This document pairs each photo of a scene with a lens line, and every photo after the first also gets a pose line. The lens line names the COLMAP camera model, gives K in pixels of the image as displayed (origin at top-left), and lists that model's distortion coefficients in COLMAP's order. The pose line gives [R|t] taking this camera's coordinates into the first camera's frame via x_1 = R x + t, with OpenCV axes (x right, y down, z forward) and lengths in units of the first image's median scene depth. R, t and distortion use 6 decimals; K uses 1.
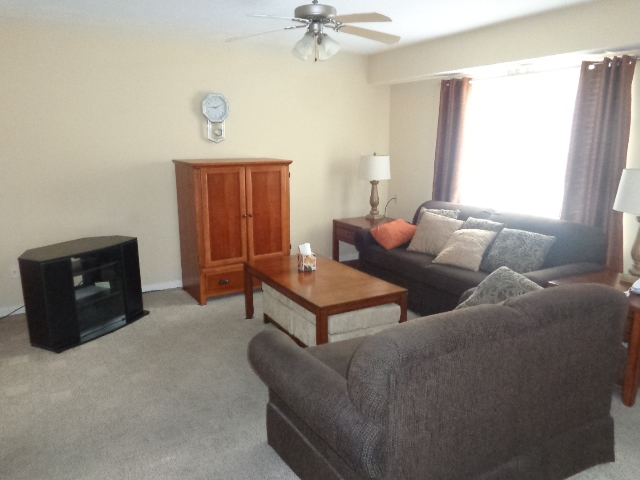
lens RADIAL K [[481.6, 0, 320.5], [0, 481.6, 240.0], [0, 0, 1]] dist [-0.007457, 0.010593]
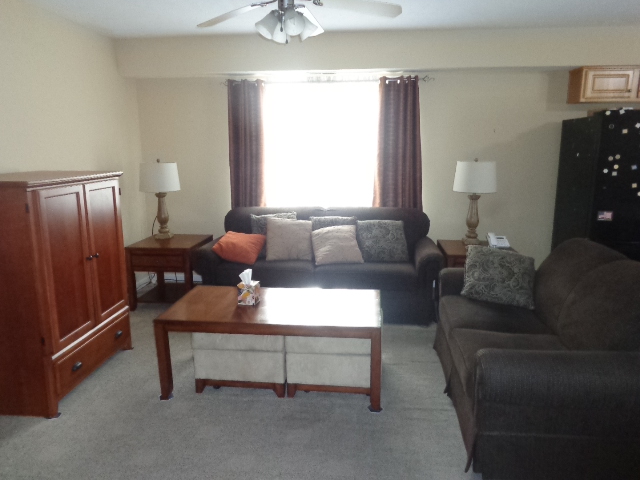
lens RADIAL K [[481.6, 0, 320.3], [0, 481.6, 242.6], [0, 0, 1]] dist [-0.007457, 0.010593]
pose [[0.596196, -0.166417, 0.785402, -0.490922], [0.173390, 0.981883, 0.076429, -0.067444], [-0.783892, 0.090614, 0.614249, 0.349856]]
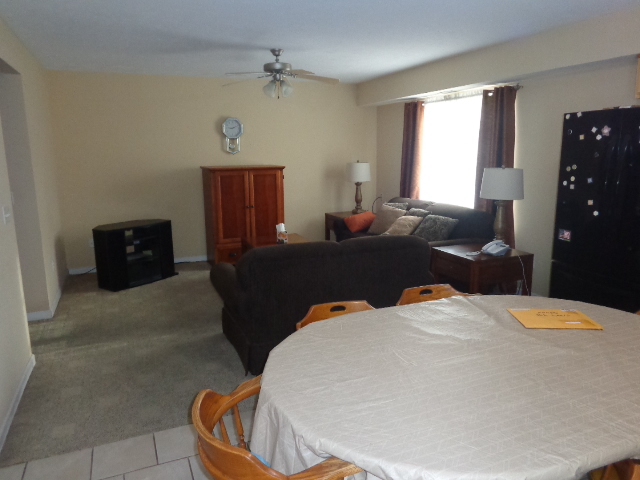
lens RADIAL K [[481.6, 0, 315.3], [0, 481.6, 235.1], [0, 0, 1]] dist [-0.007457, 0.010593]
pose [[0.988749, 0.012938, -0.149026, 0.239401], [-0.018005, 0.999303, -0.032699, 0.072882], [0.148499, 0.035014, 0.988292, -0.324716]]
